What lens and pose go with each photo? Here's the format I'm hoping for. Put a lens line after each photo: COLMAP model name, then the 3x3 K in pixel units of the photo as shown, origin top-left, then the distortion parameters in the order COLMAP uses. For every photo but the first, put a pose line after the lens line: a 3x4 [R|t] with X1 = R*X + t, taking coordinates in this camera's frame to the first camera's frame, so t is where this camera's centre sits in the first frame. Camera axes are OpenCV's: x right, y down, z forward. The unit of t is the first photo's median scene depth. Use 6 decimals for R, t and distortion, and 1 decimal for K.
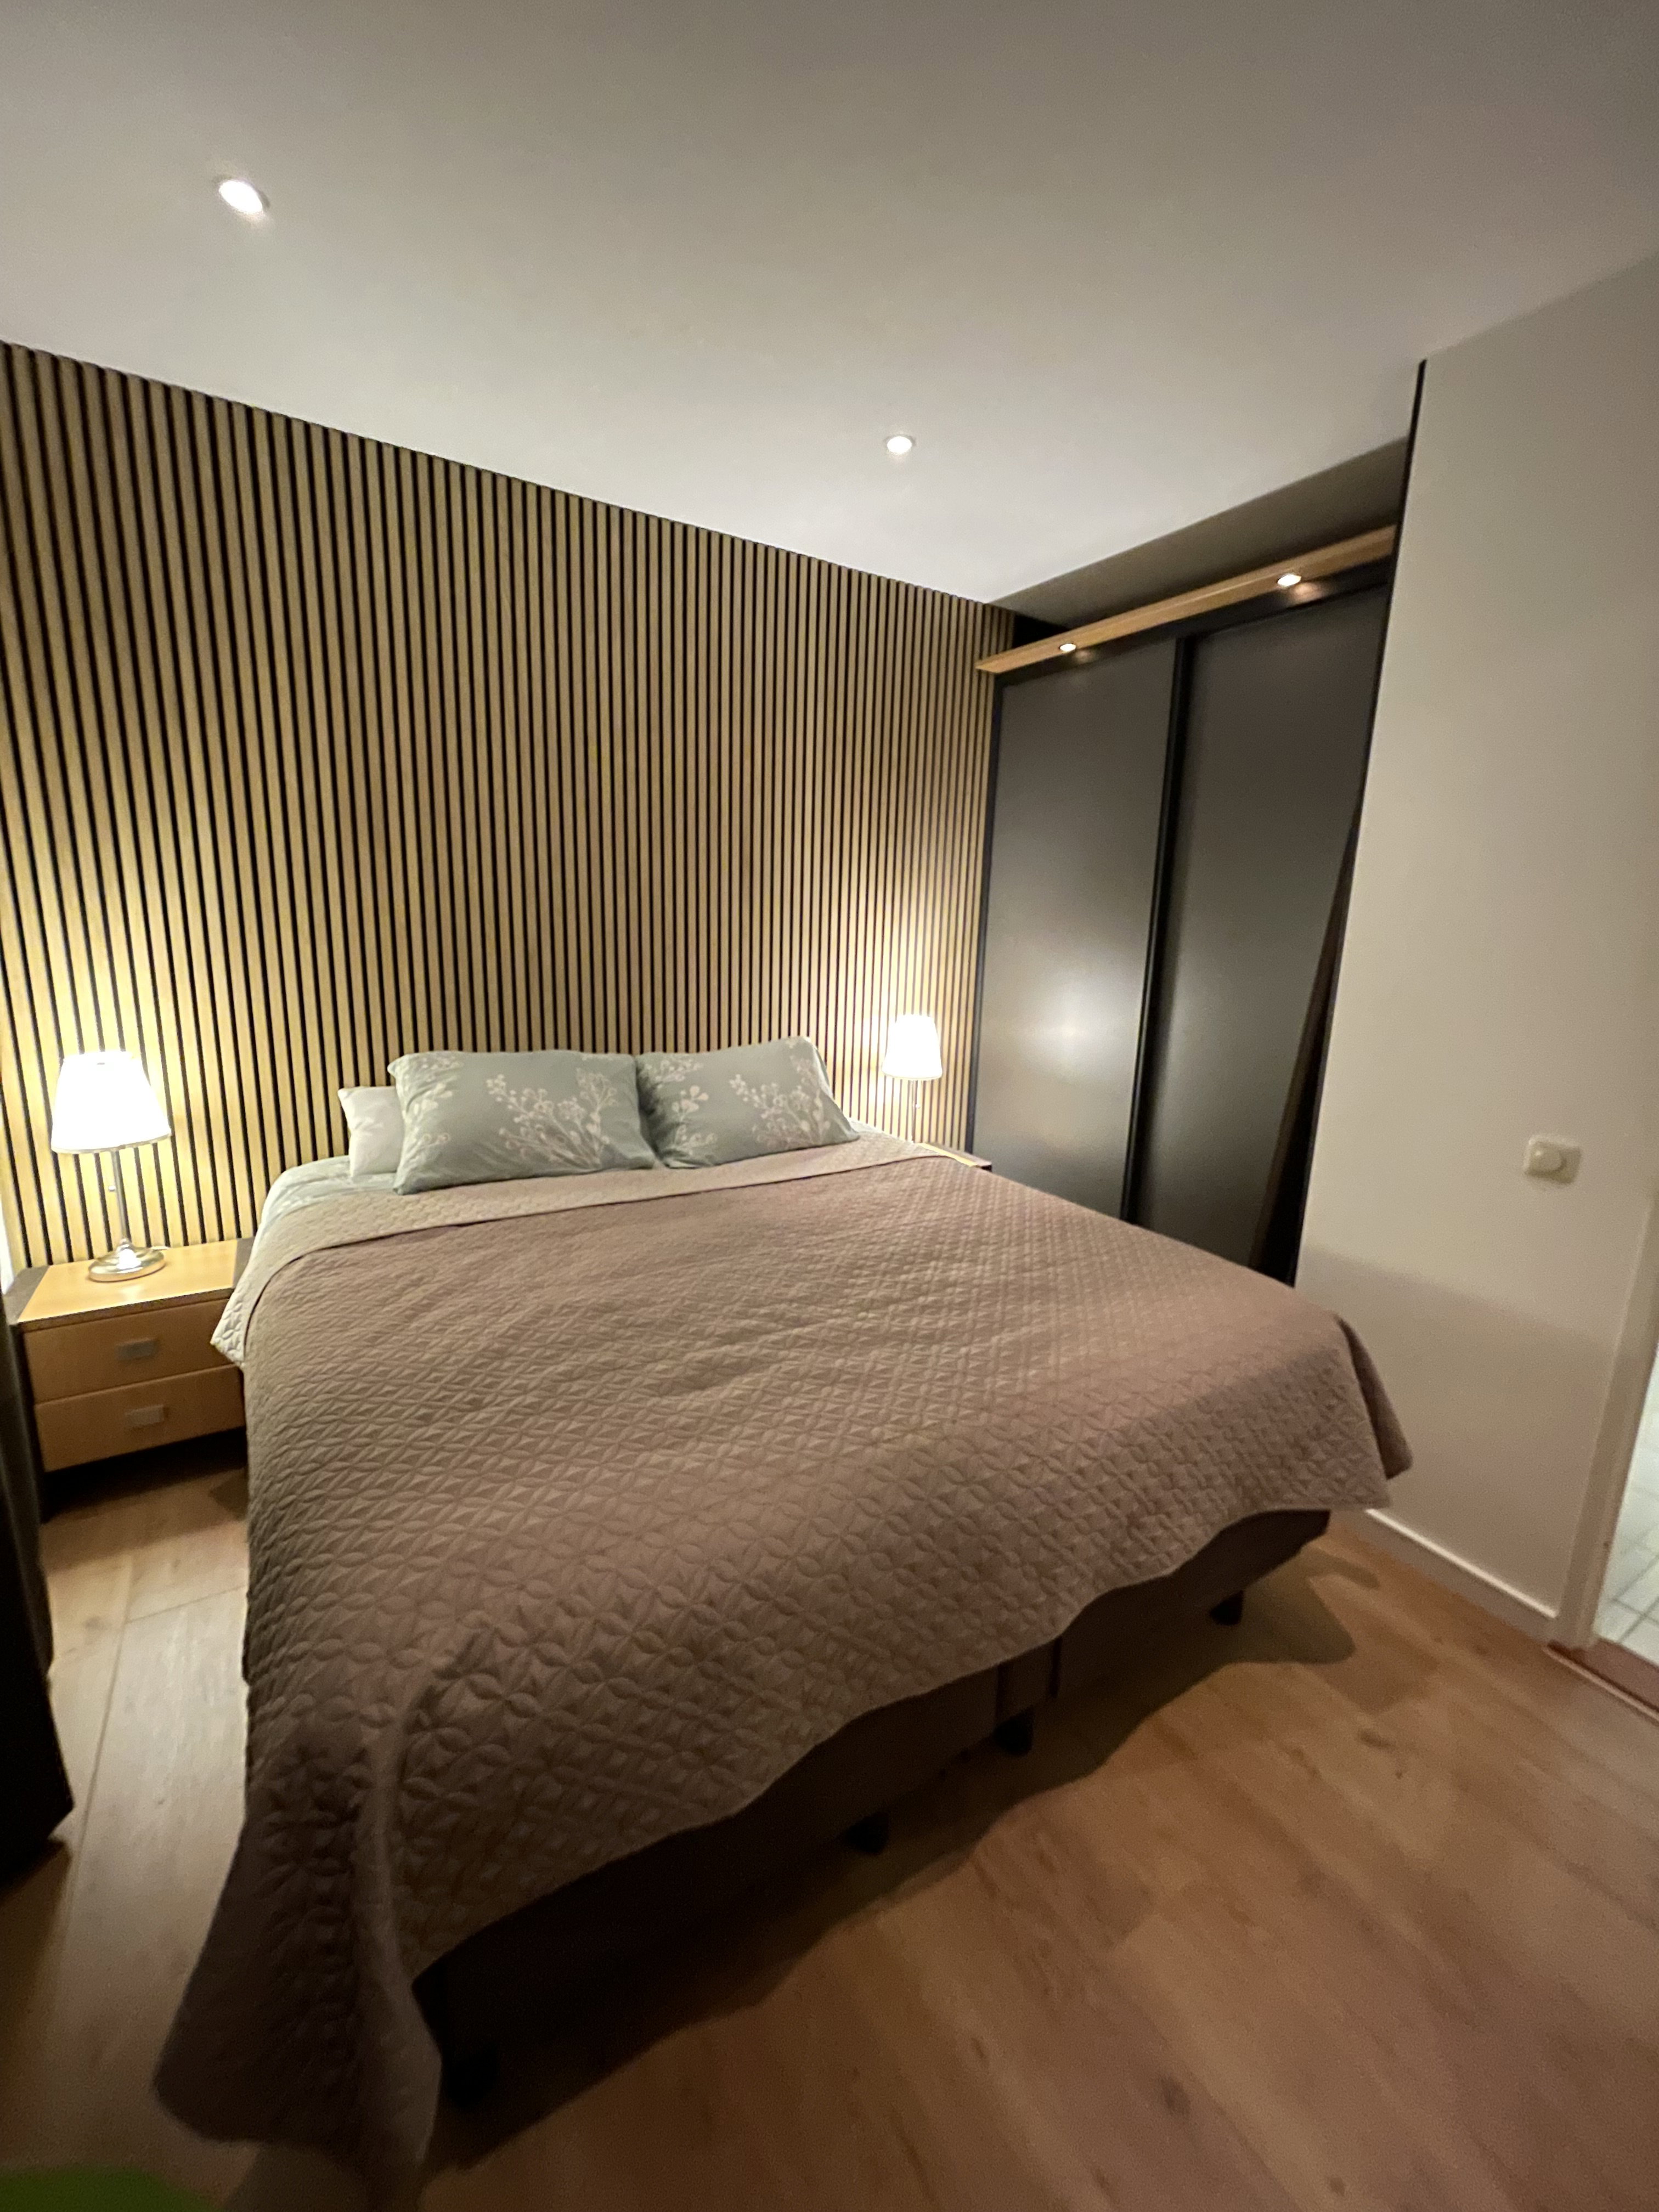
lens RADIAL K [[891.2, 0, 826.1], [0, 891.2, 1095.5], [0, 0, 1]] dist [-0.007932, 0.003506]
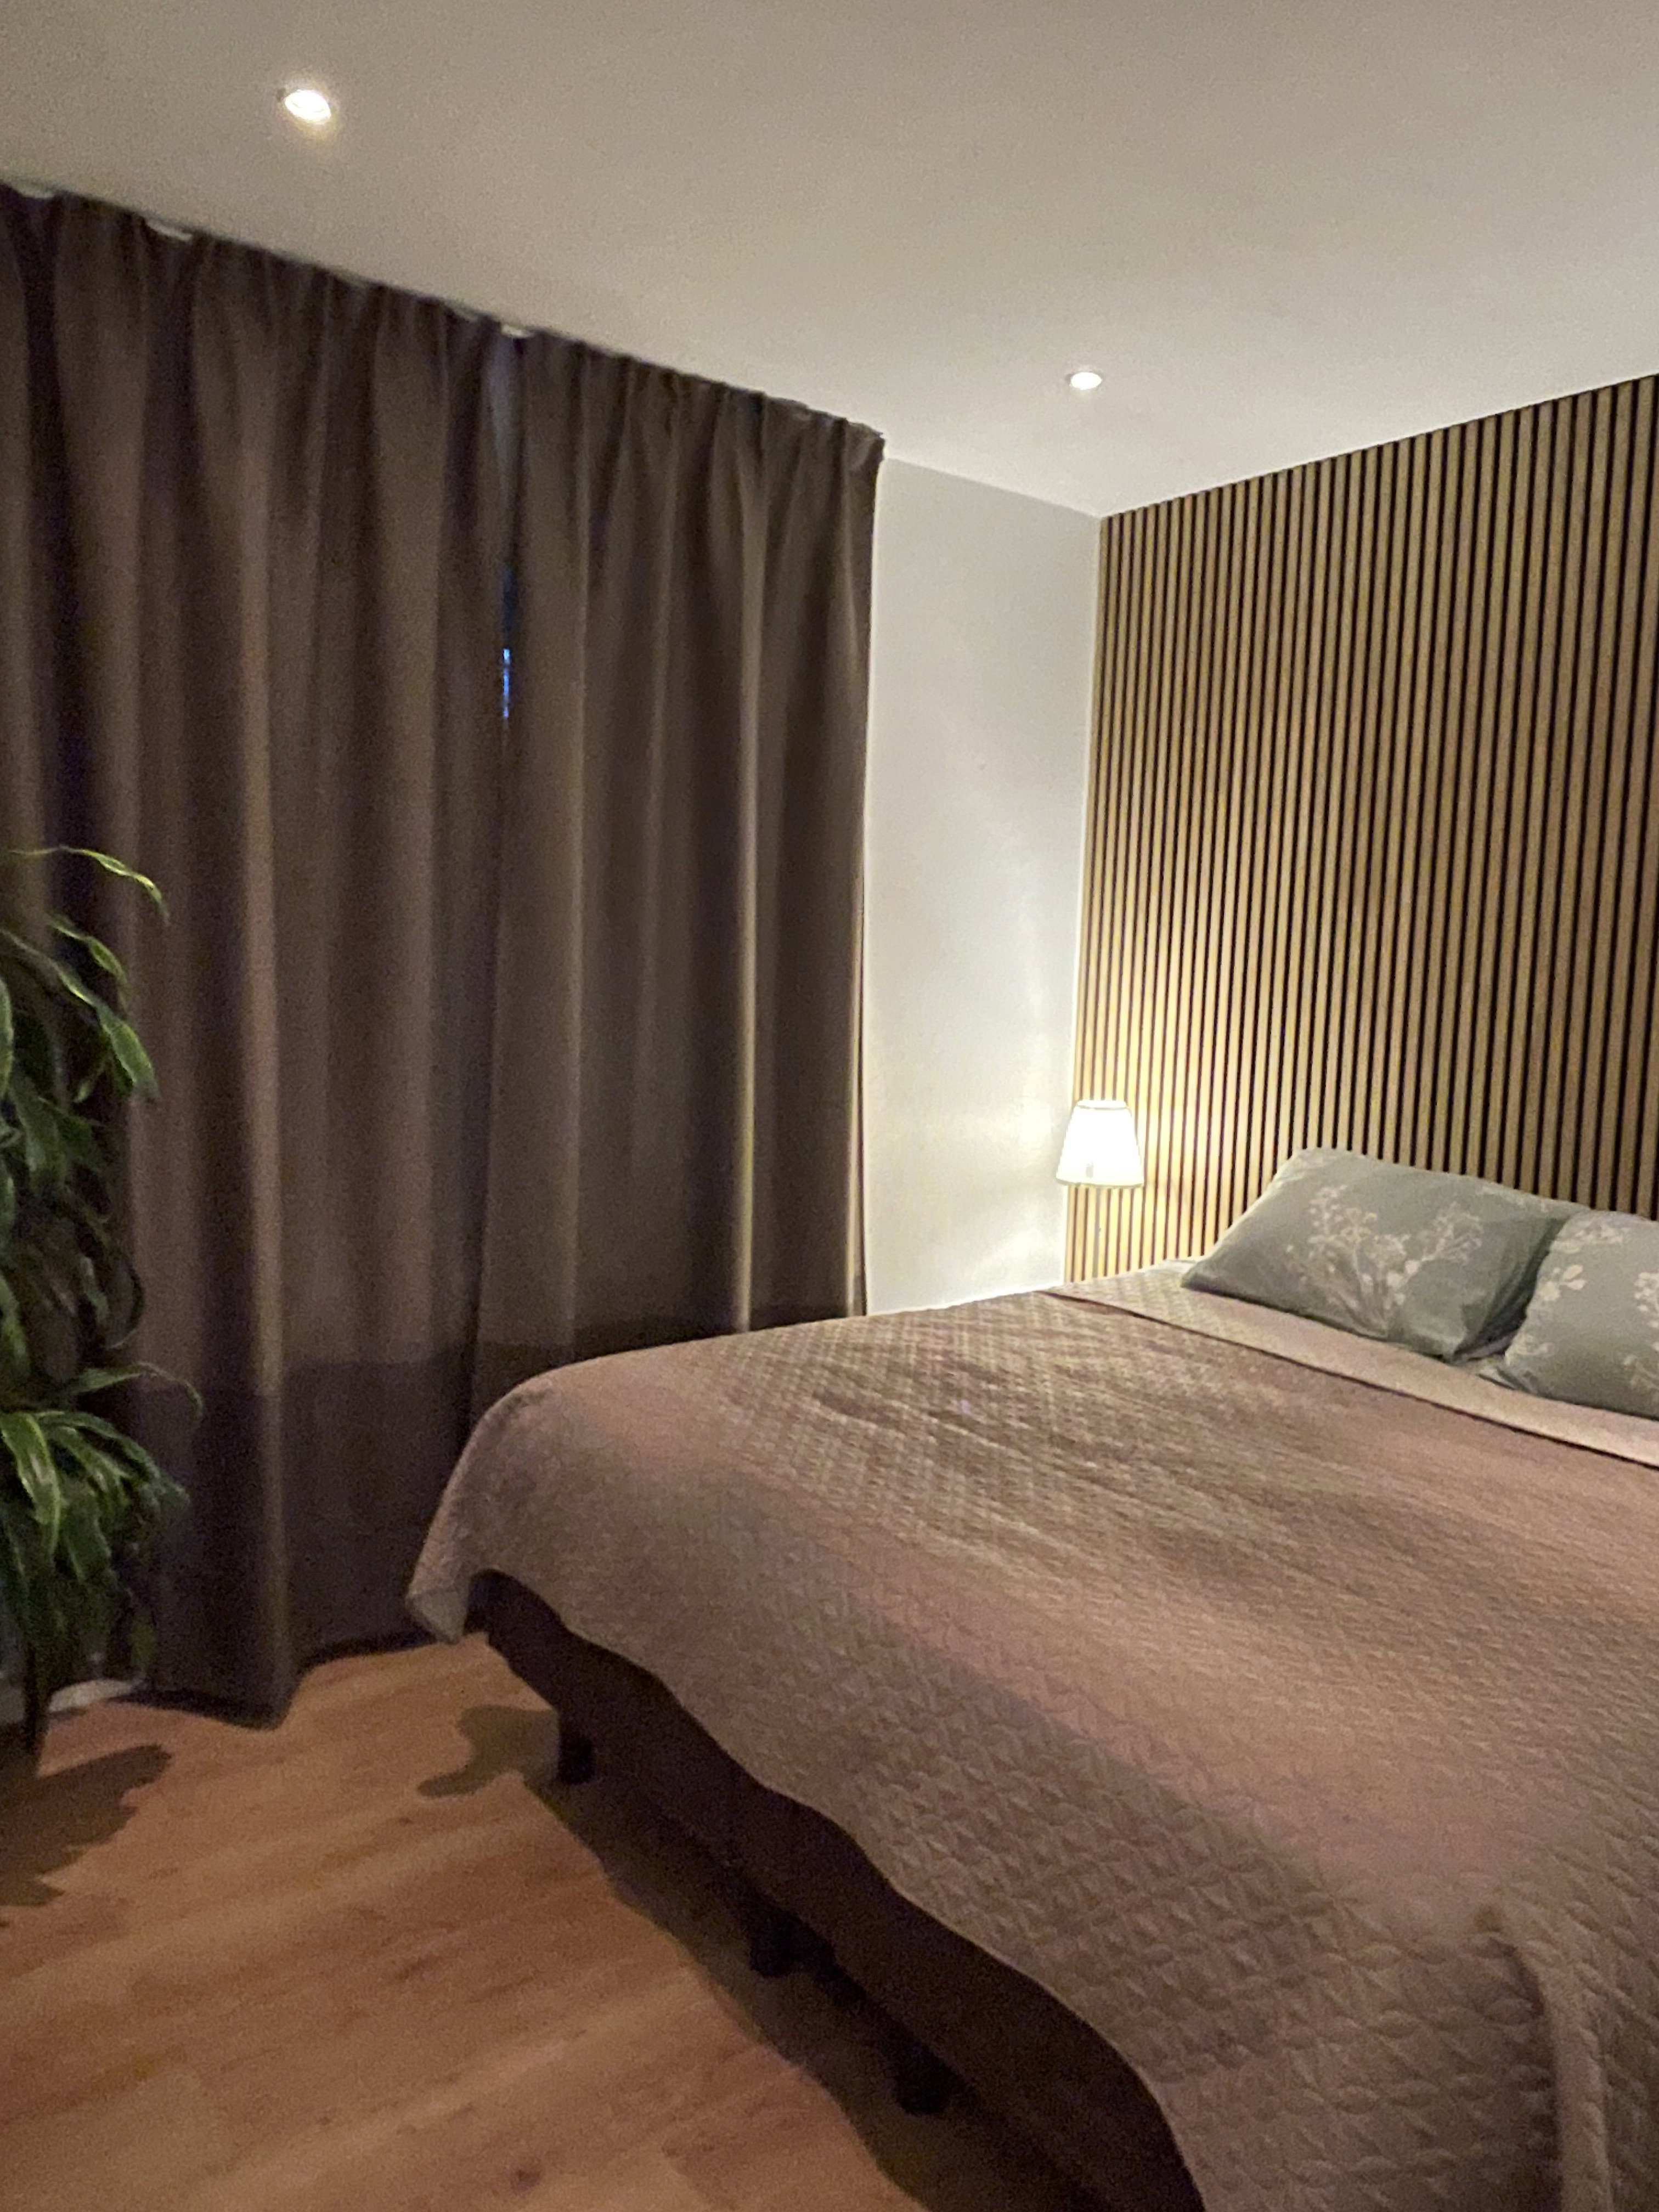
lens RADIAL K [[1556.7, 0, 828.7], [0, 1556.7, 1103.4], [0, 0, 1]] dist [0.006295, 0.001551]
pose [[0.093147, 0.080155, -0.992421, 0.923499], [-0.235864, 0.970159, 0.056219, -0.062677], [0.967312, 0.228839, 0.109273, 0.412493]]
